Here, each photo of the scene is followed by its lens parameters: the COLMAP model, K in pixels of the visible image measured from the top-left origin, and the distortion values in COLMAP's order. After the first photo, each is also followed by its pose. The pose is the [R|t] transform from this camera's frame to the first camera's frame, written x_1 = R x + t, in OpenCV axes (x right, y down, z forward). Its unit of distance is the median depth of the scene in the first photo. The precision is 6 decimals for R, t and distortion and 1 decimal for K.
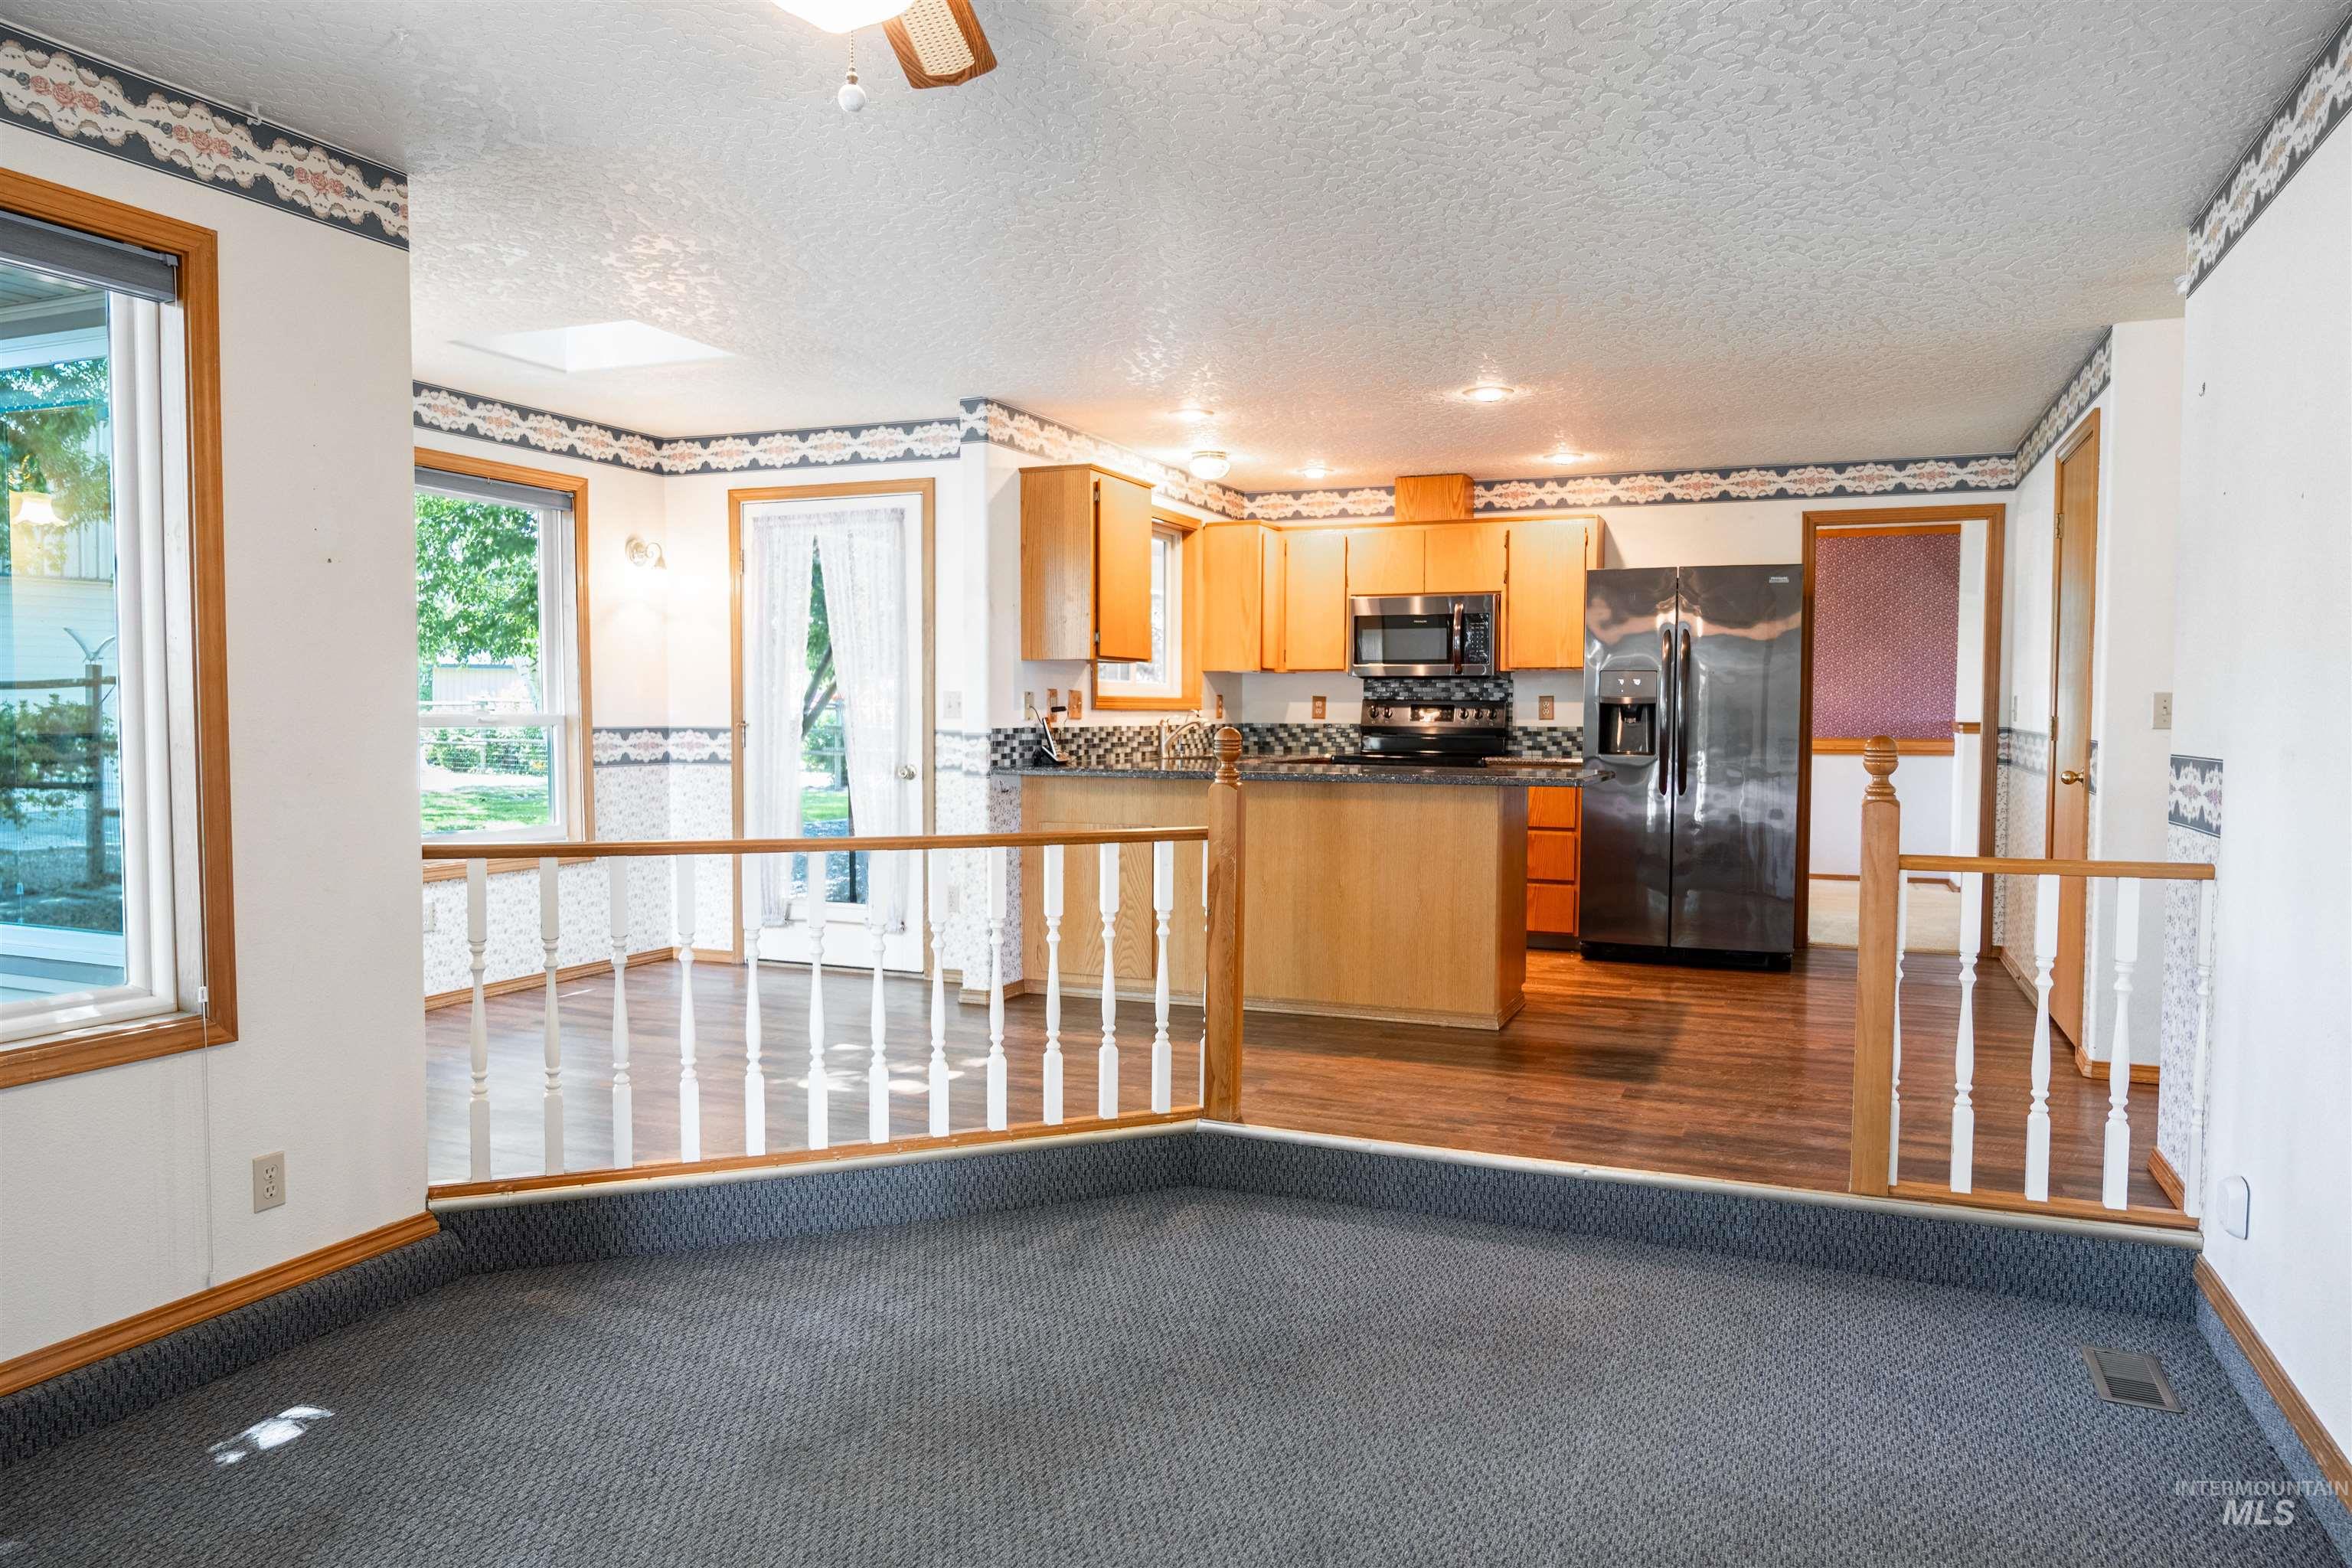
lens RADIAL K [[1558.1, 0, 1177.2], [0, 1558.1, 784.1], [0, 0, 1]] dist [-0.009080, 0.001092]
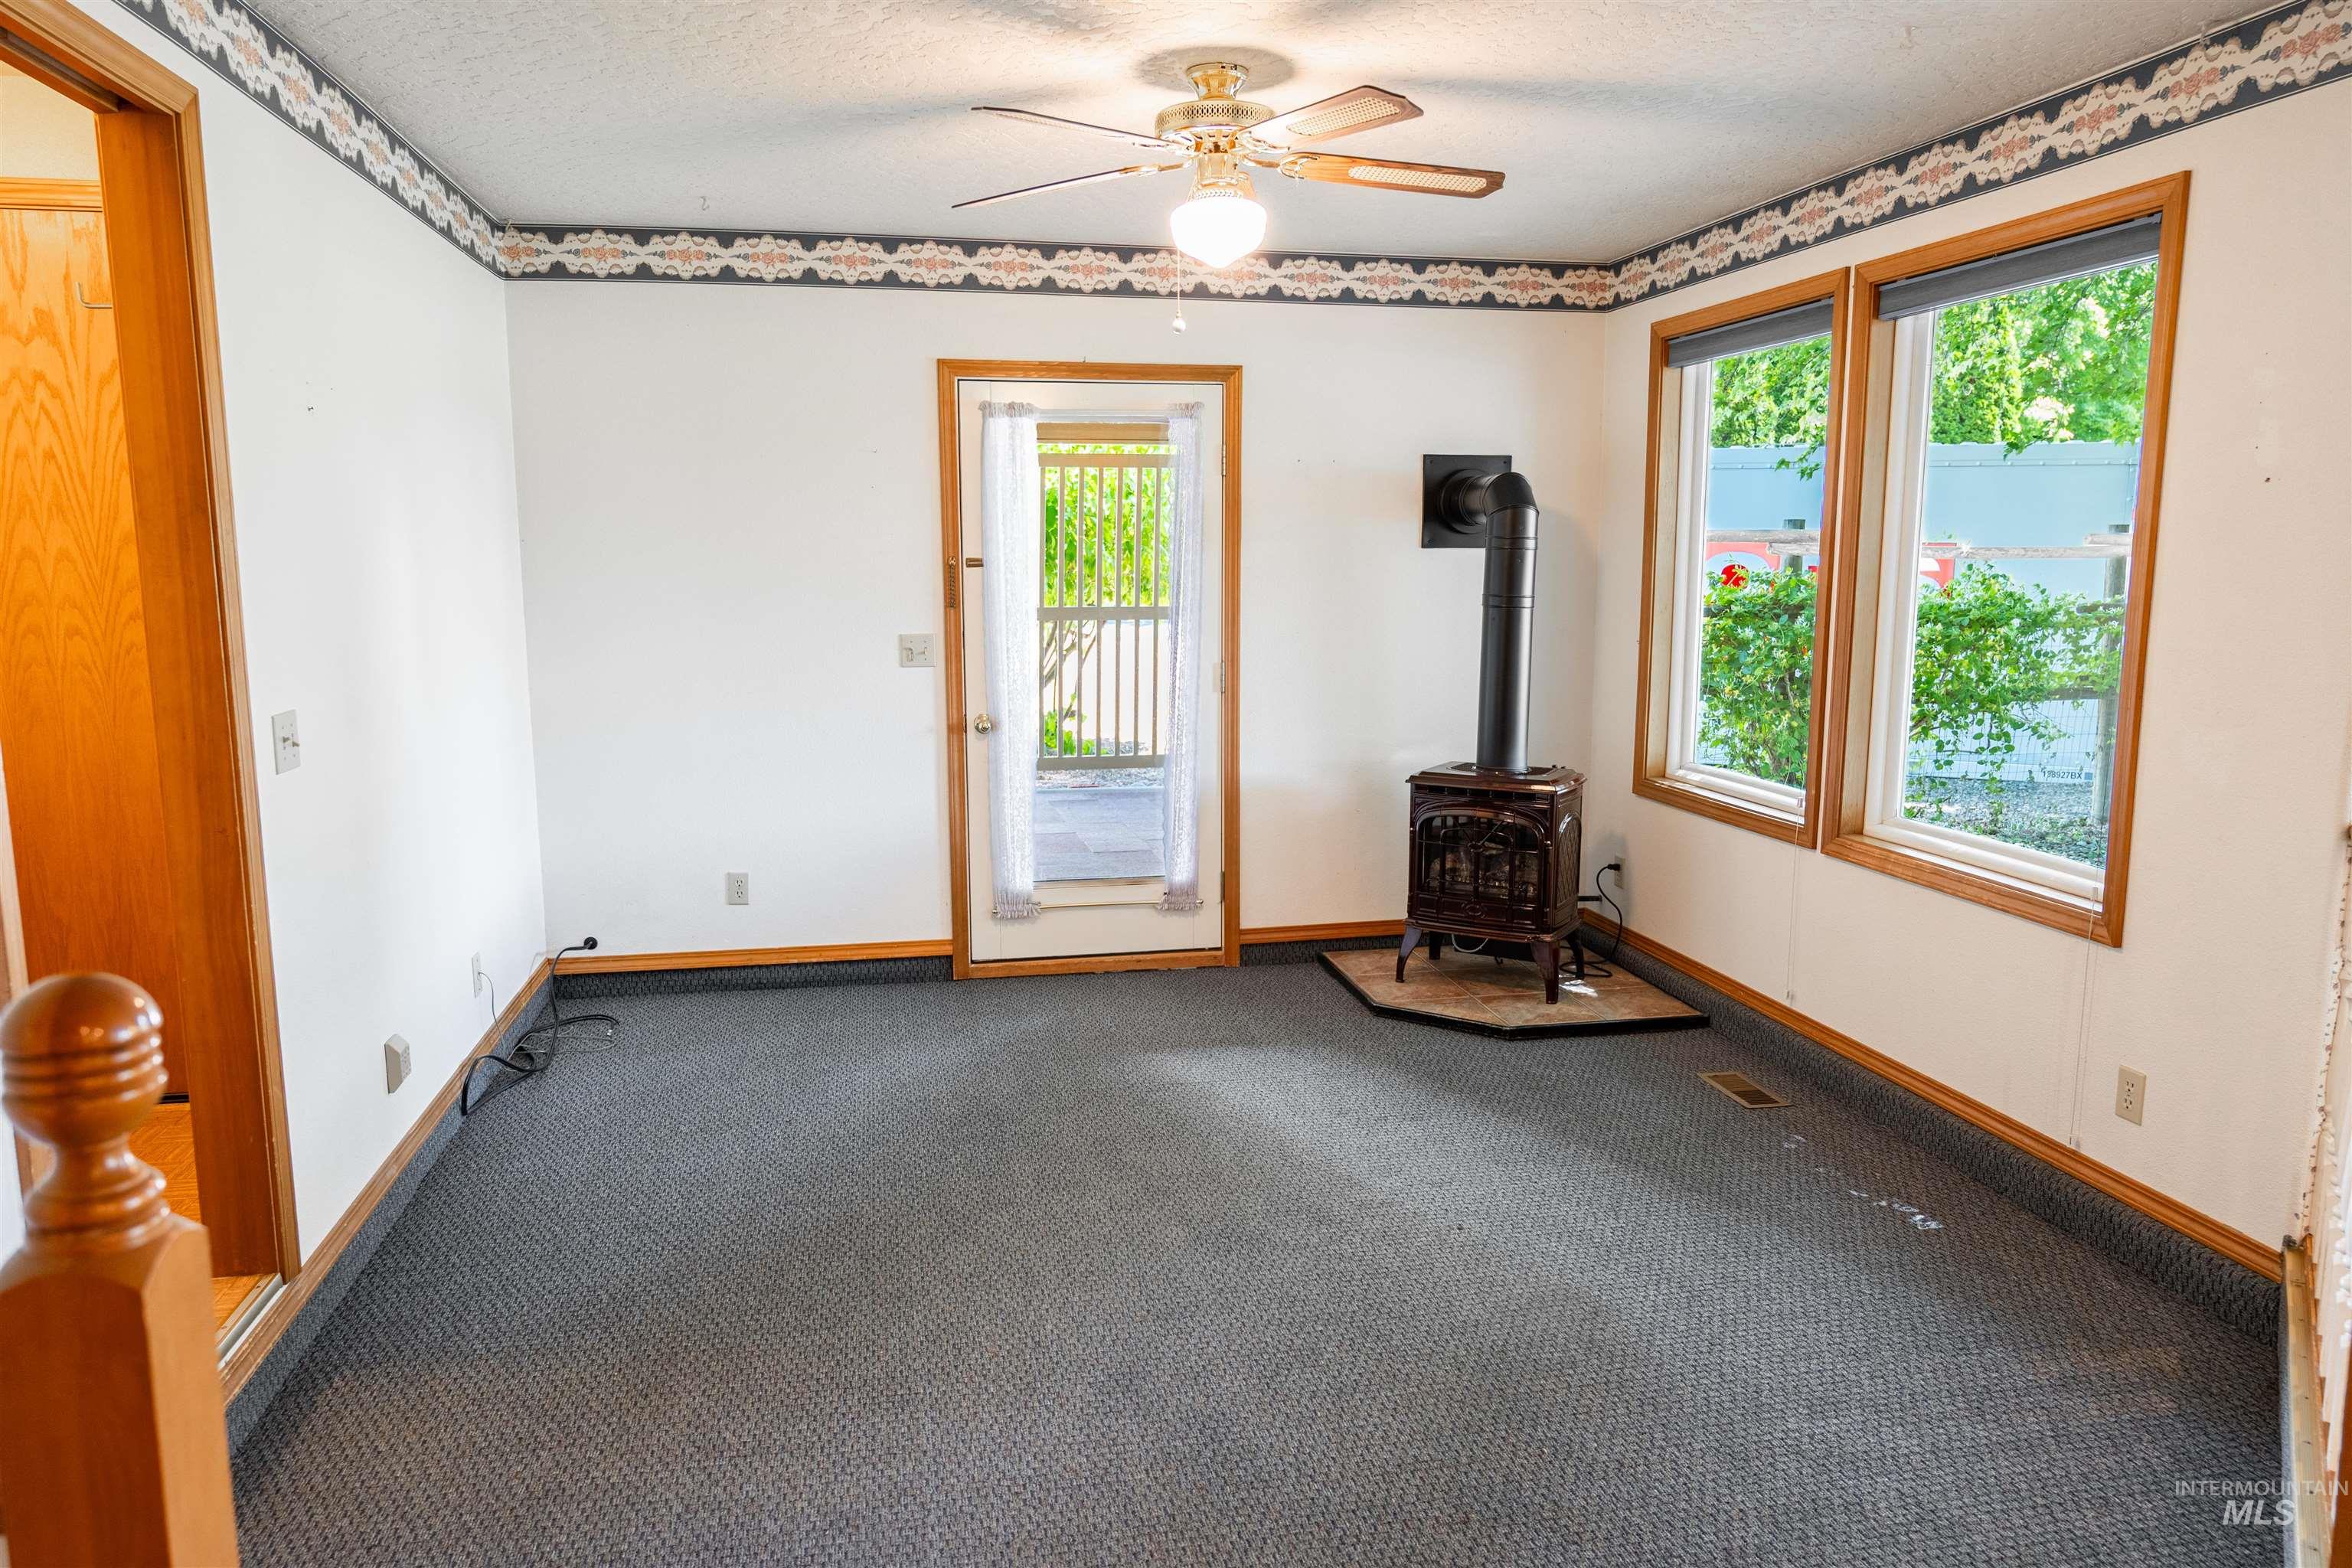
lens RADIAL K [[1558.1, 0, 1172.0], [0, 1558.1, 784.7], [0, 0, 1]] dist [-0.009080, 0.001092]
pose [[-0.835276, 0.079864, -0.544000, 0.213017], [-0.028536, 0.981765, 0.187947, -0.053270], [0.549090, 0.172511, -0.817765, 0.621778]]
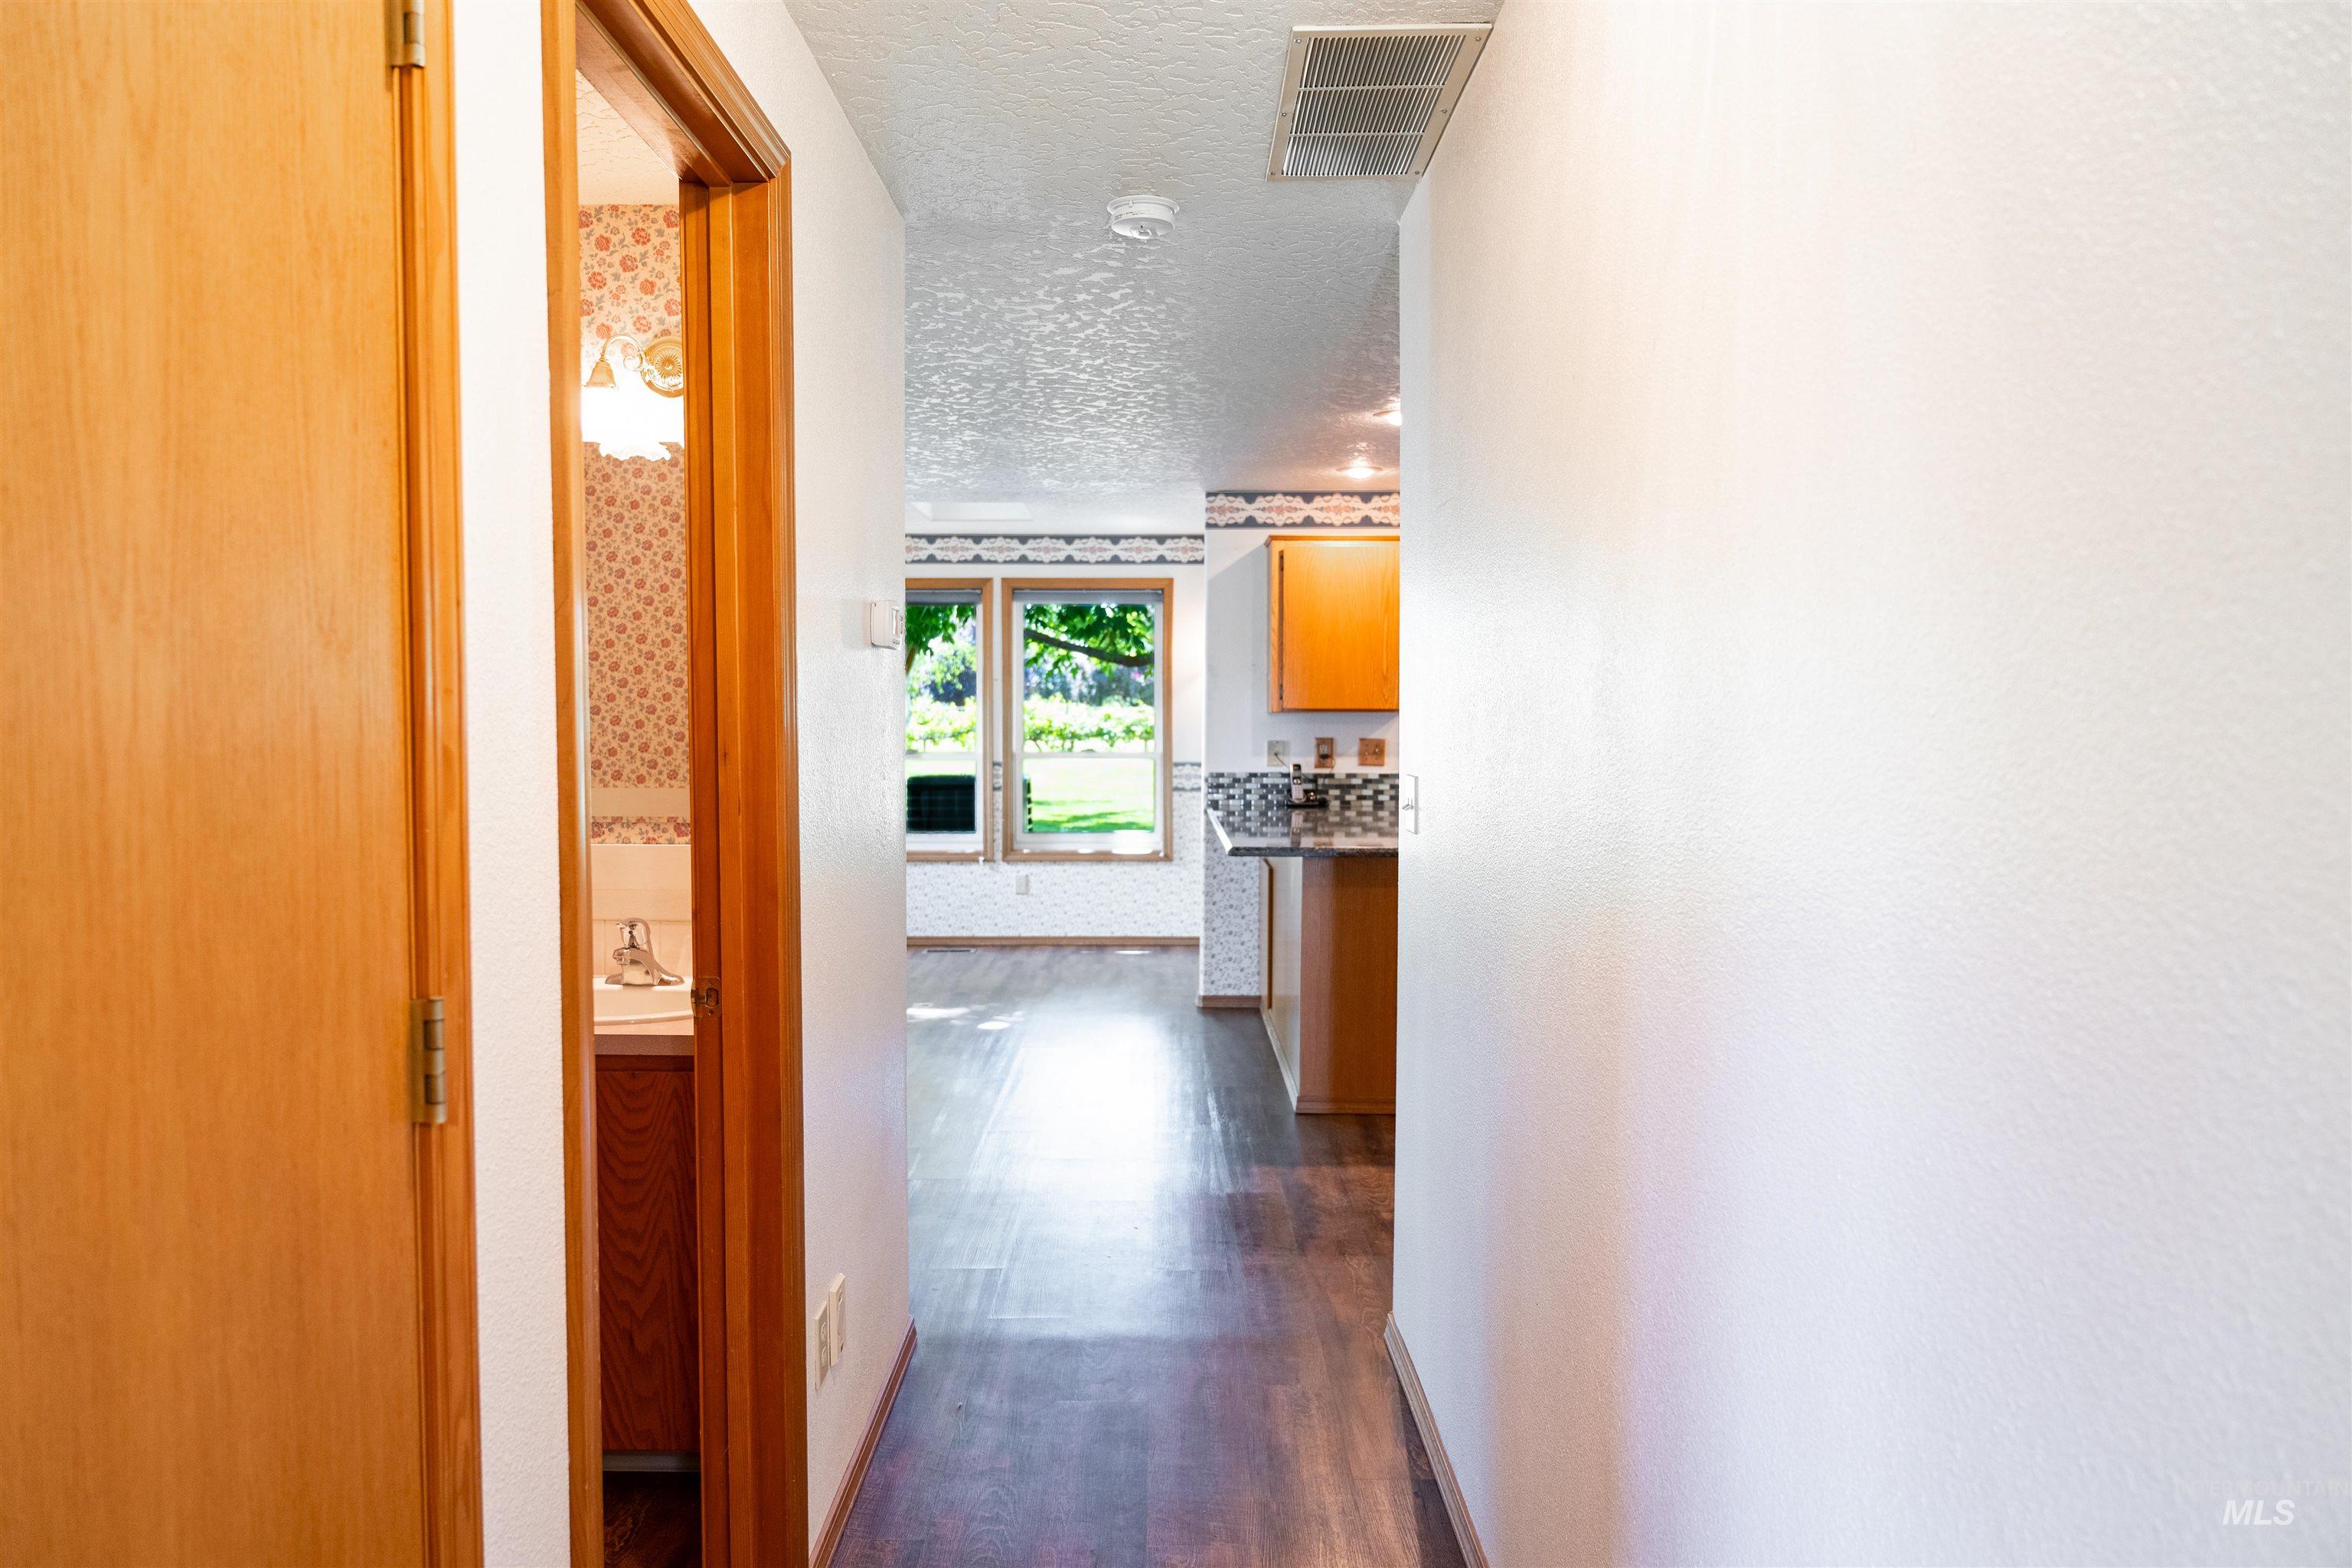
lens RADIAL K [[1558.1, 0, 1173.3], [0, 1558.1, 780.7], [0, 0, 1]] dist [-0.009080, 0.001092]
pose [[0.387539, 0.037377, -0.921095, 0.753490], [-0.045014, 0.998753, 0.021589, -0.042622], [0.920754, 0.033095, 0.388738, 0.412663]]
